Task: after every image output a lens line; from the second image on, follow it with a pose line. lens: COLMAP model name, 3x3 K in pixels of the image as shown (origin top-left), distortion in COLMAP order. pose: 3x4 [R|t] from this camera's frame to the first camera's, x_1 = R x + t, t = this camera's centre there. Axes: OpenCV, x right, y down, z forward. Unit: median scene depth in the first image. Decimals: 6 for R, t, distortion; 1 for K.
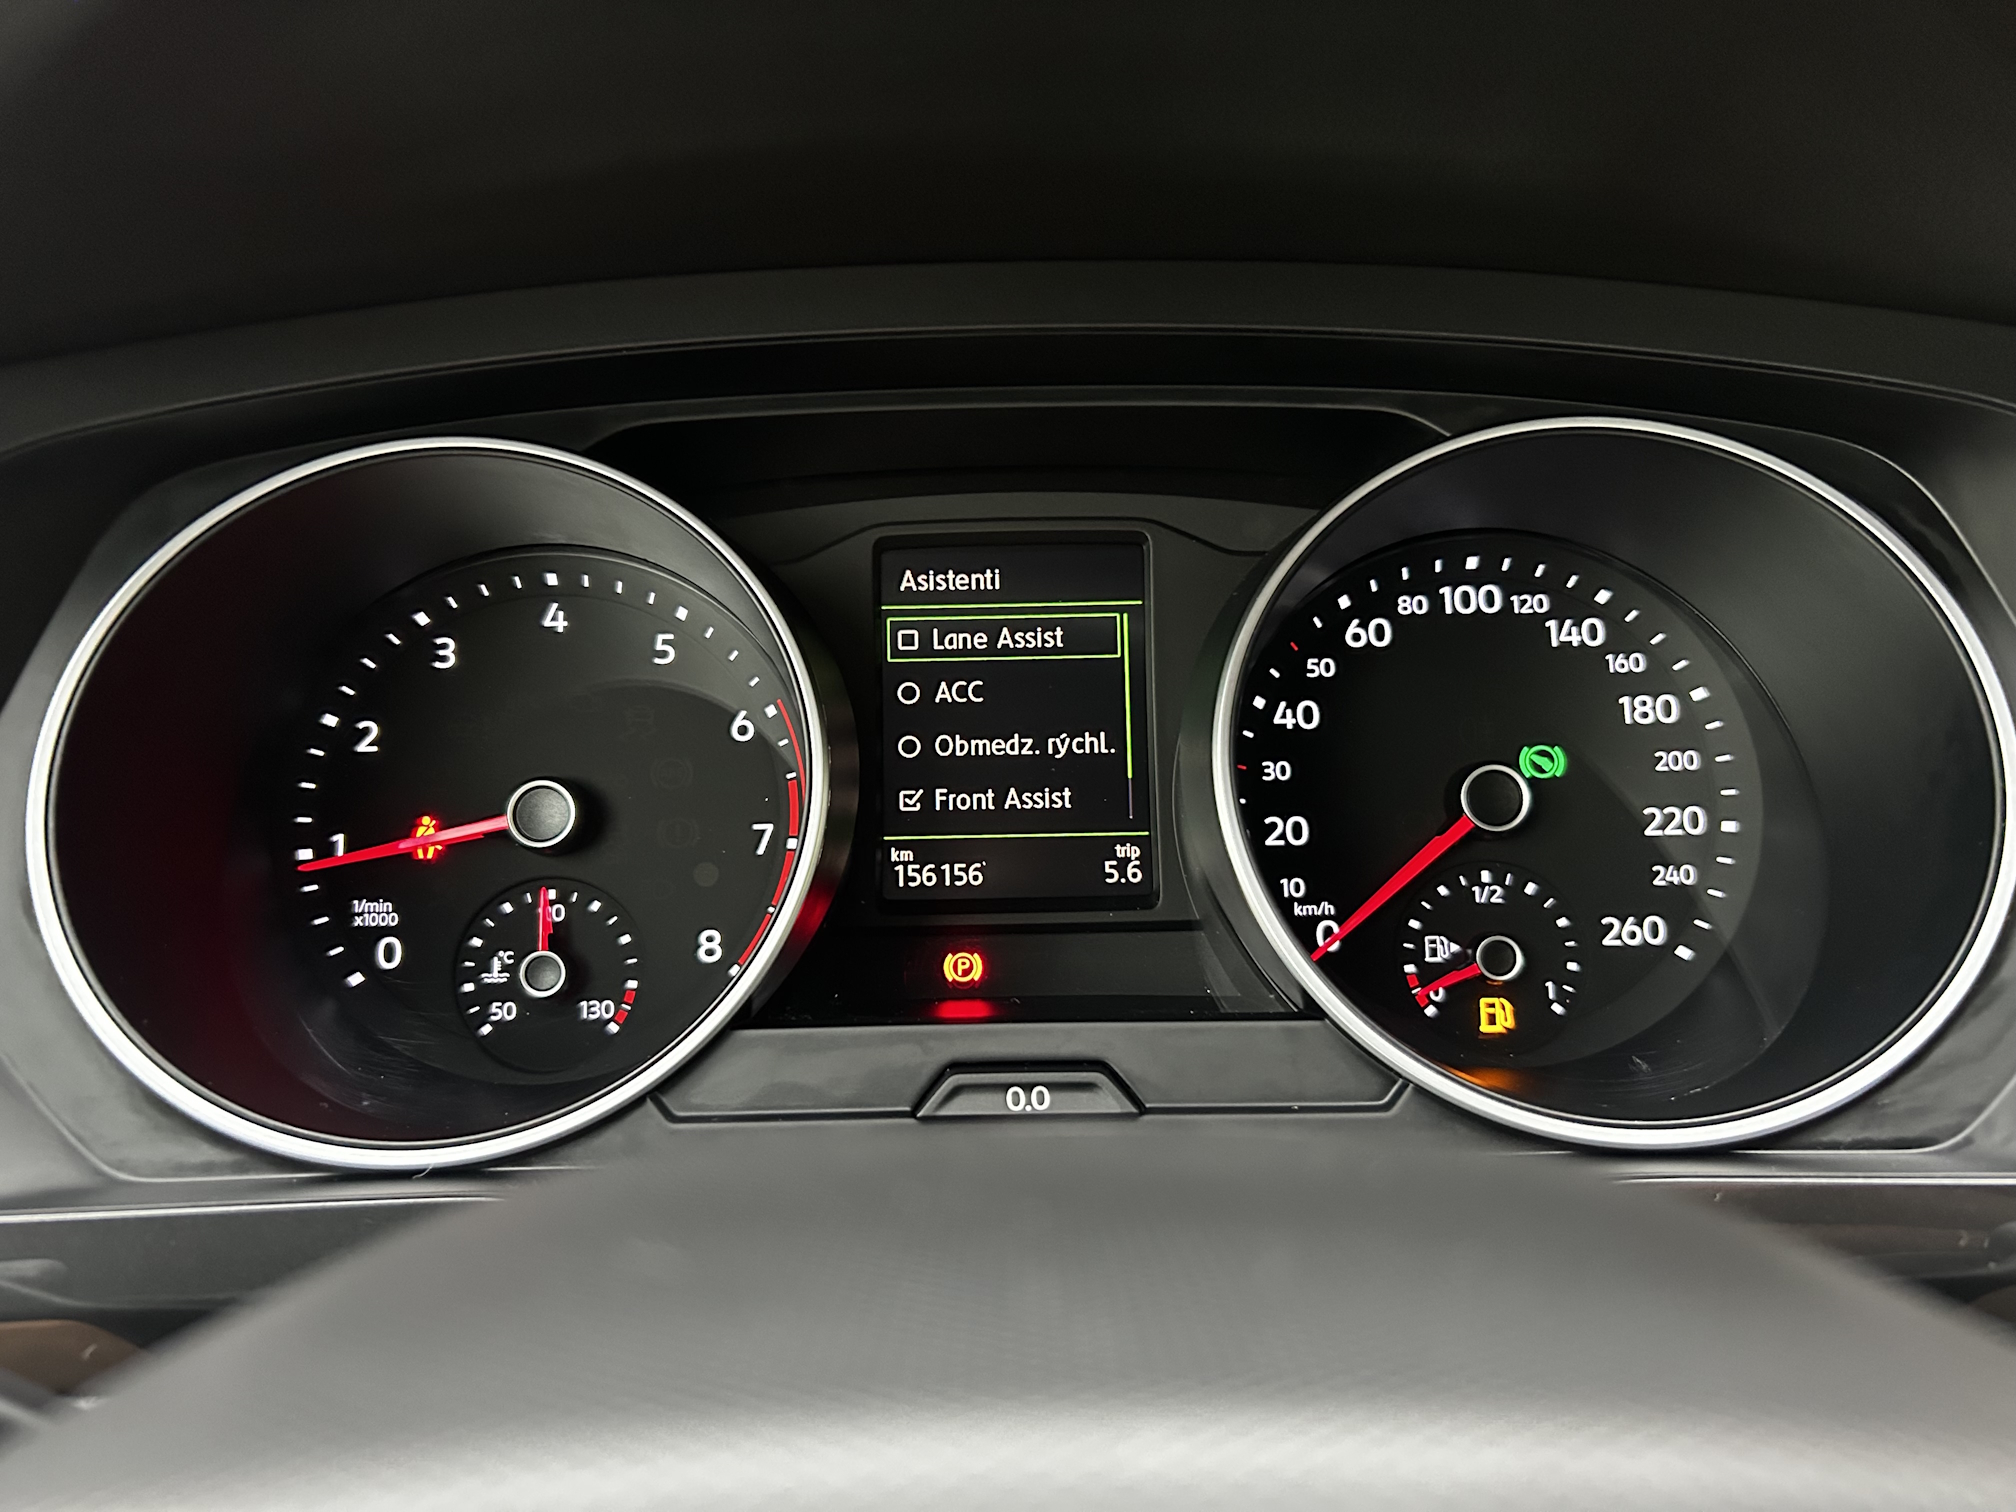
lens RADIAL K [[1520.5, 0, 999.5], [0, 1520.5, 766.2], [0, 0, 1]] dist [0.010289, -0.007925]
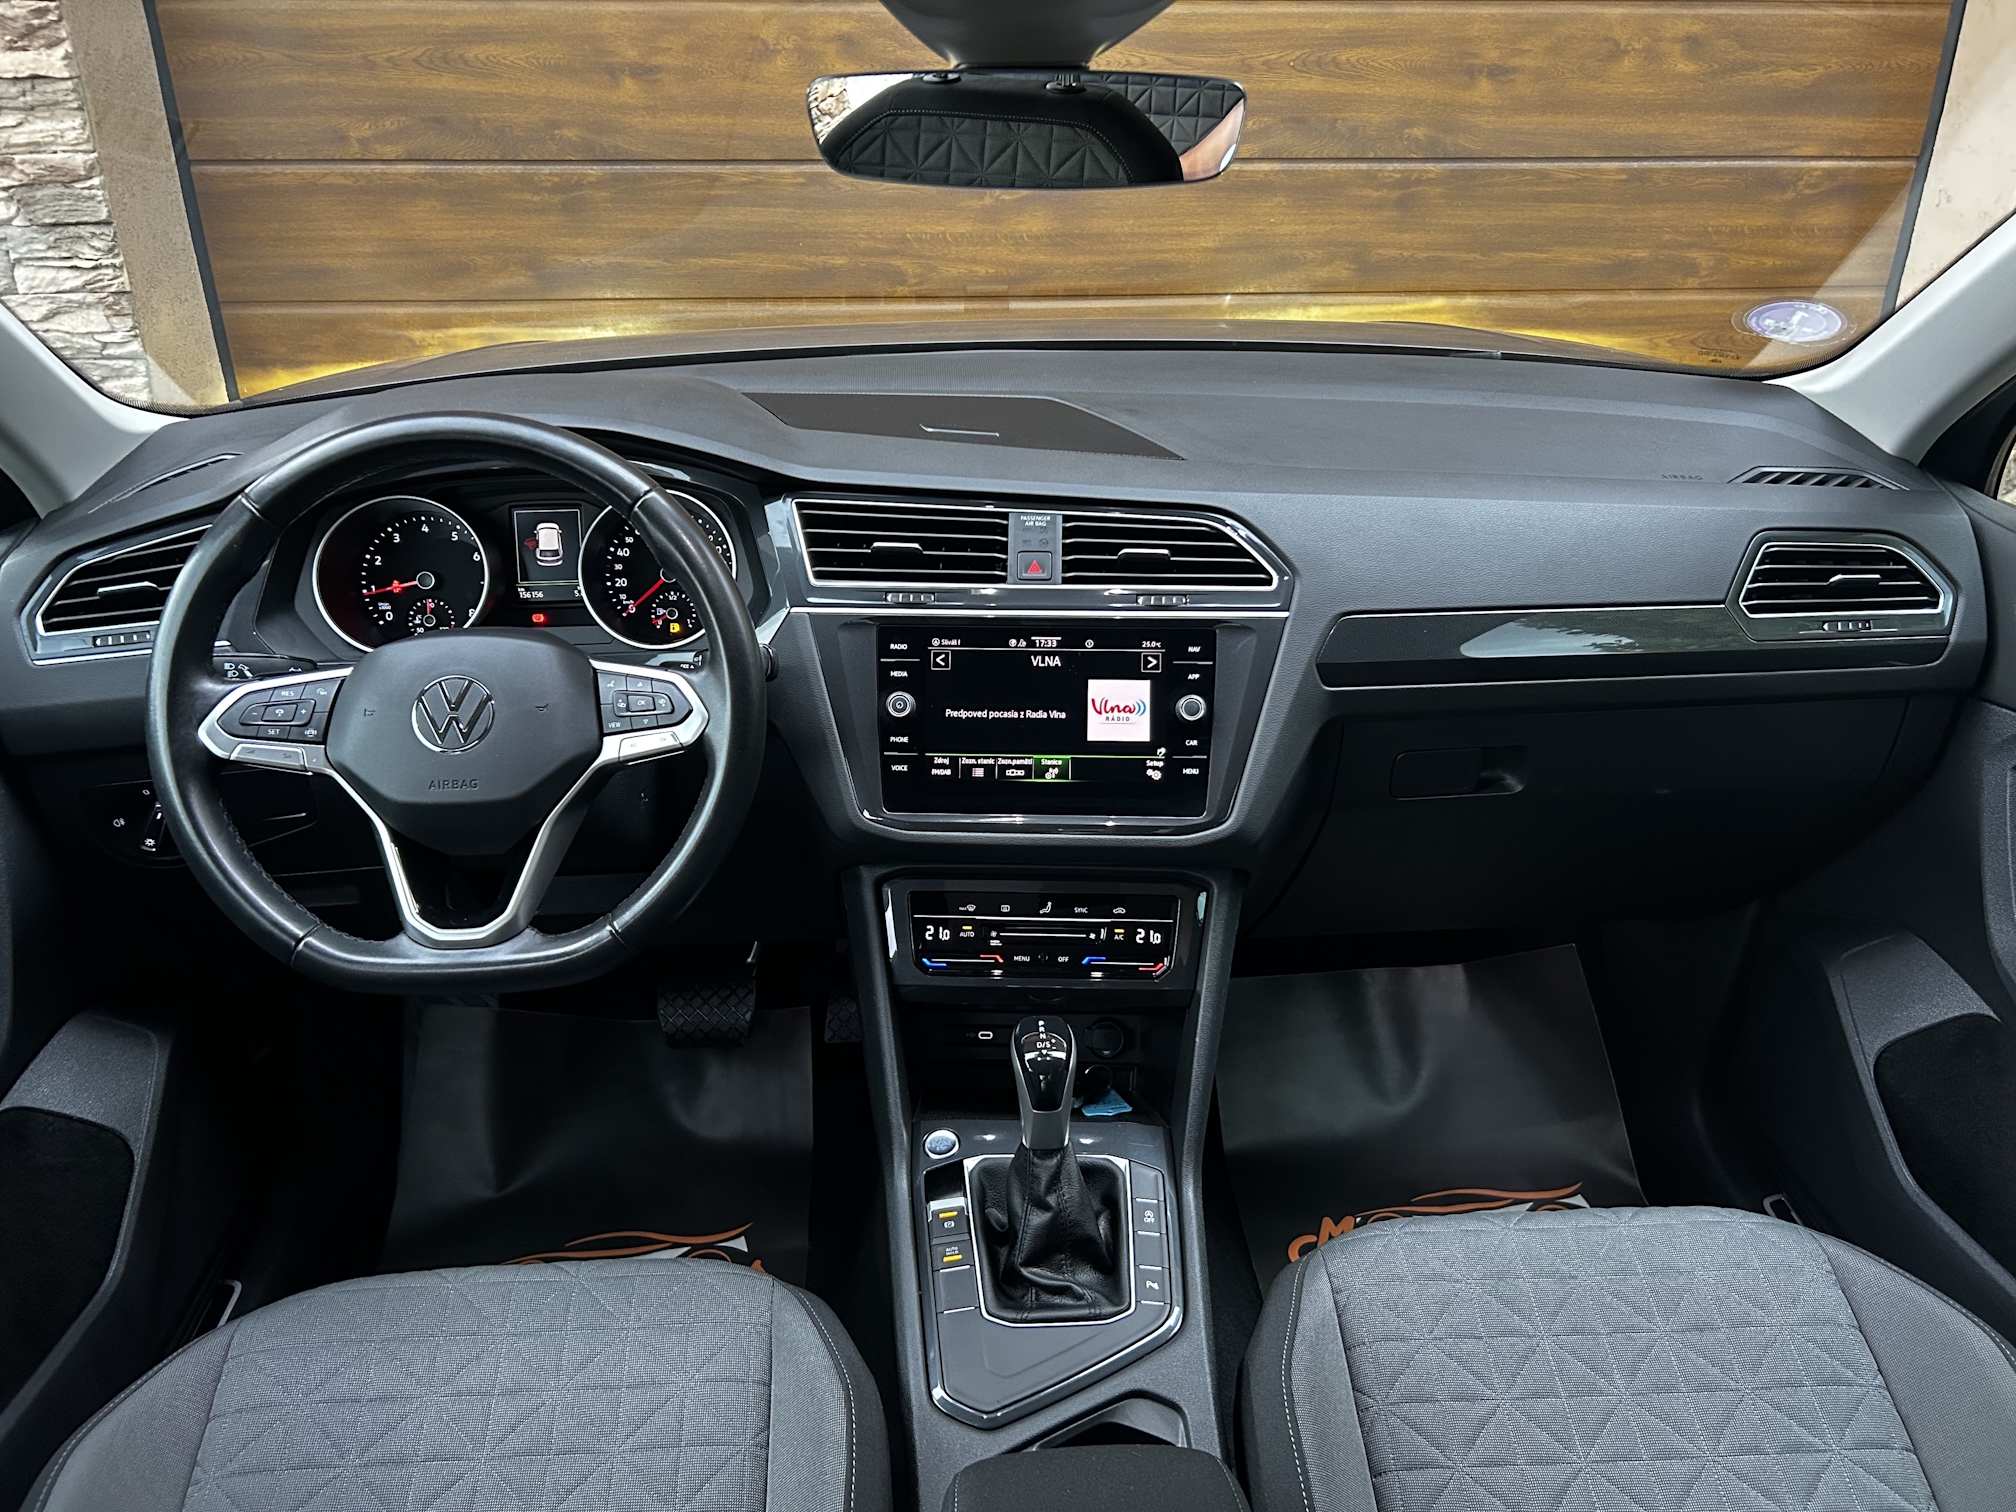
lens RADIAL K [[1528.1, 0, 1054.4], [0, 1528.1, 755.1], [0, 0, 1]] dist [0.035012, -0.044957]
pose [[0.997149, -0.020998, 0.072473, 1.016137], [0.006126, 0.979856, 0.199614, -0.306363], [-0.075204, -0.198601, 0.977191, -3.073060]]
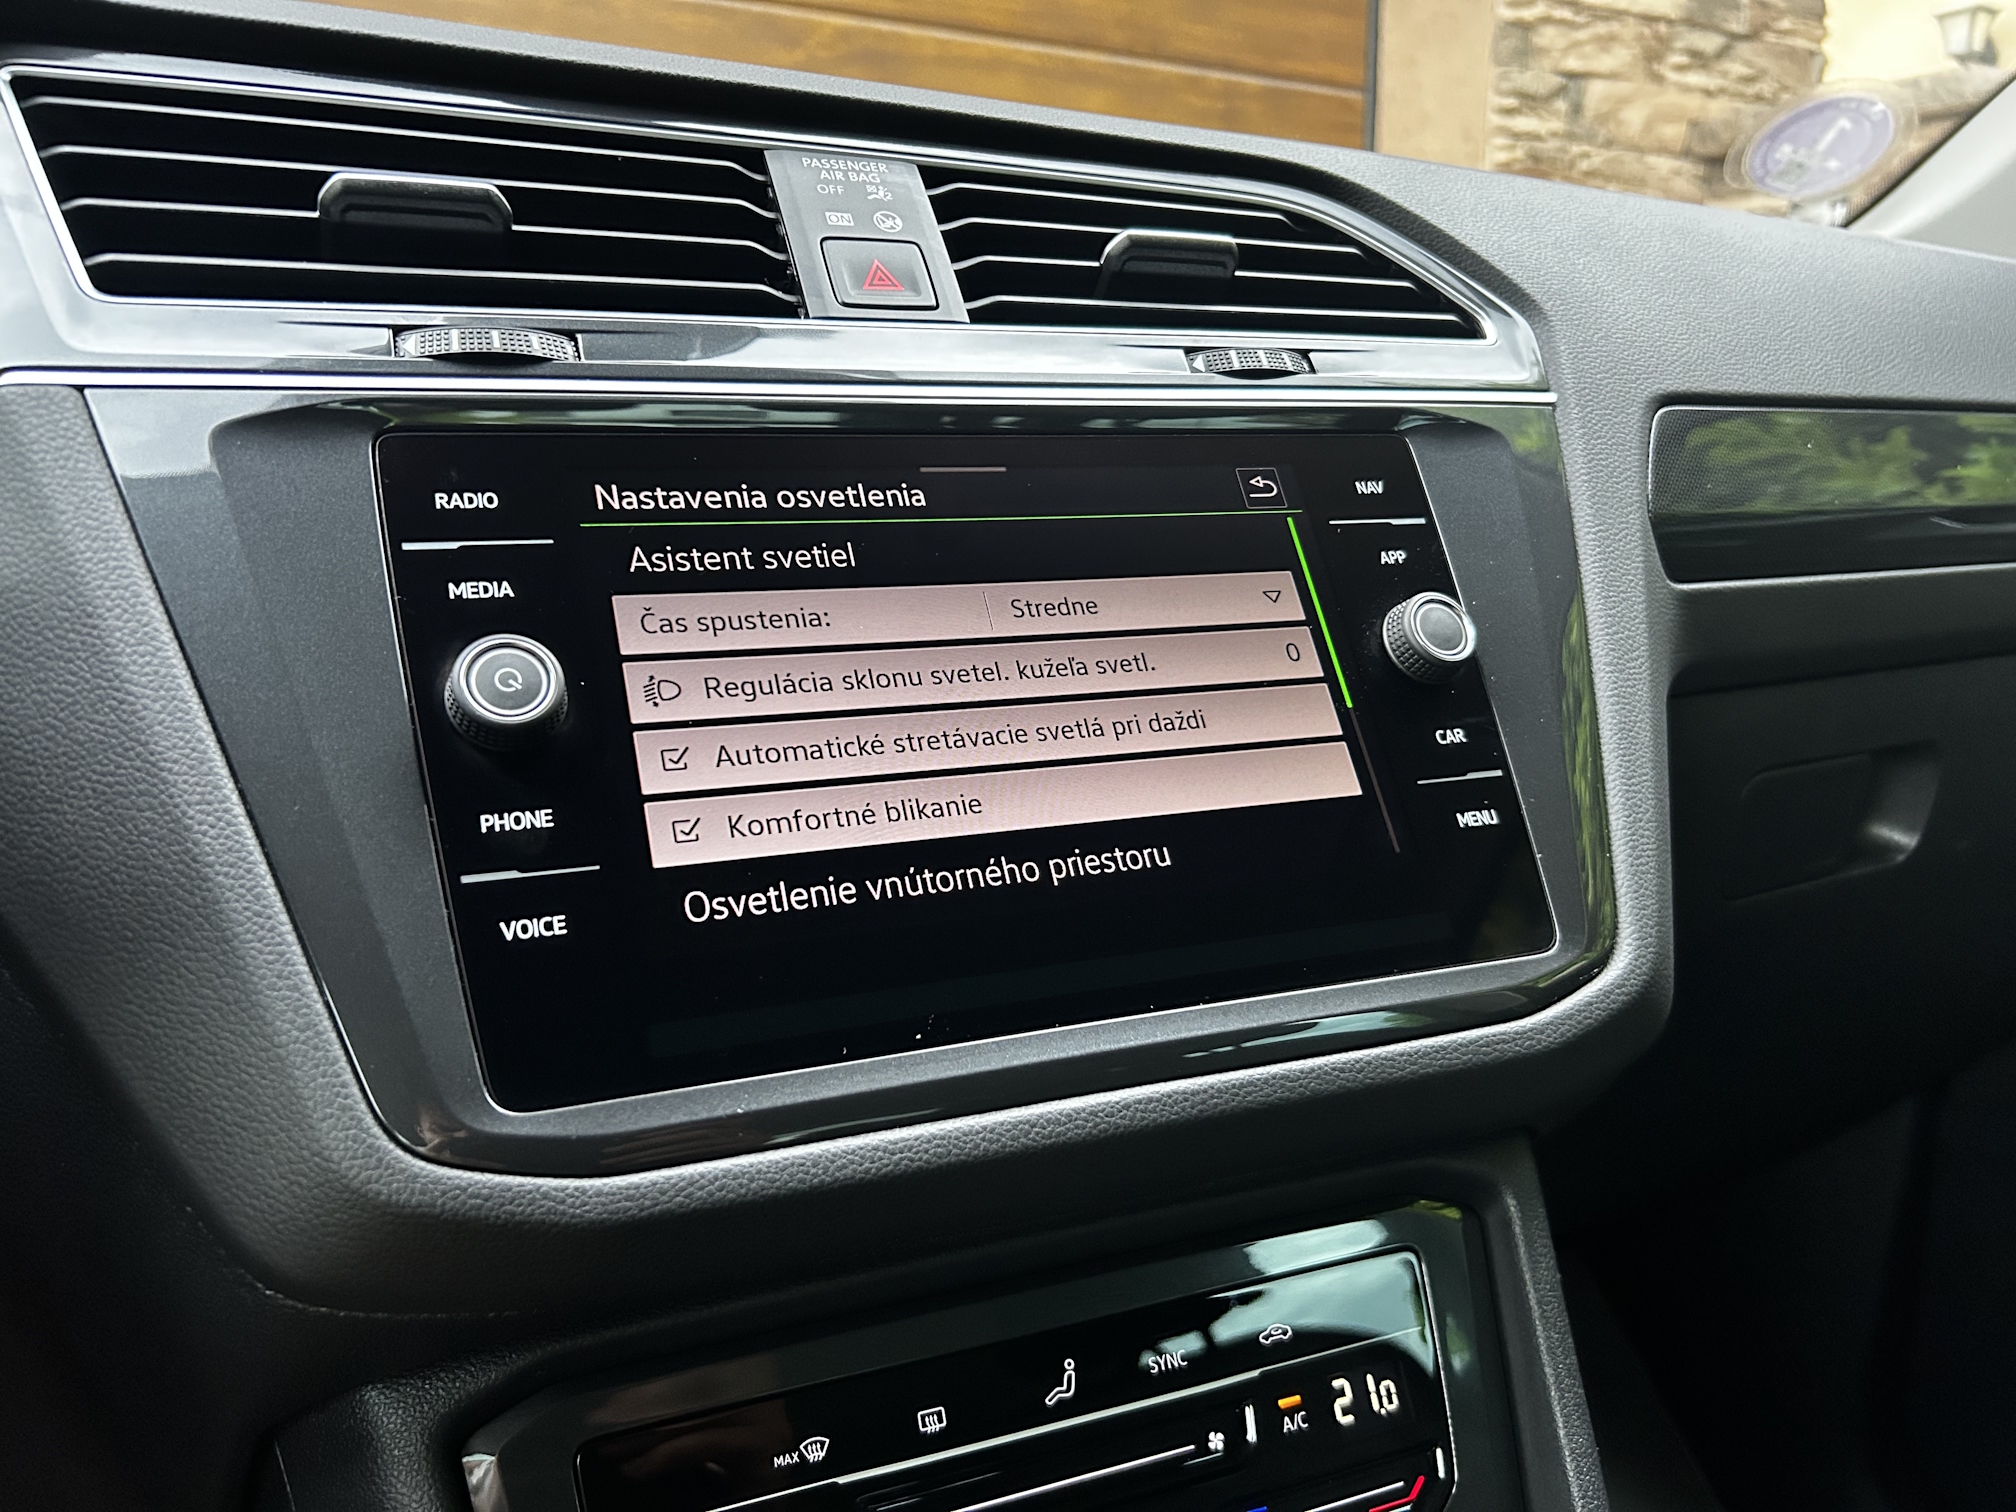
lens RADIAL K [[1528.1, 0, 991.5], [0, 1528.1, 778.5], [0, 0, 1]] dist [0.035012, -0.044957]
pose [[0.884017, -0.089290, 0.458848, 0.742415], [0.116778, 0.992648, -0.031820, 0.416823], [-0.452633, 0.081713, 0.887945, -0.446647]]
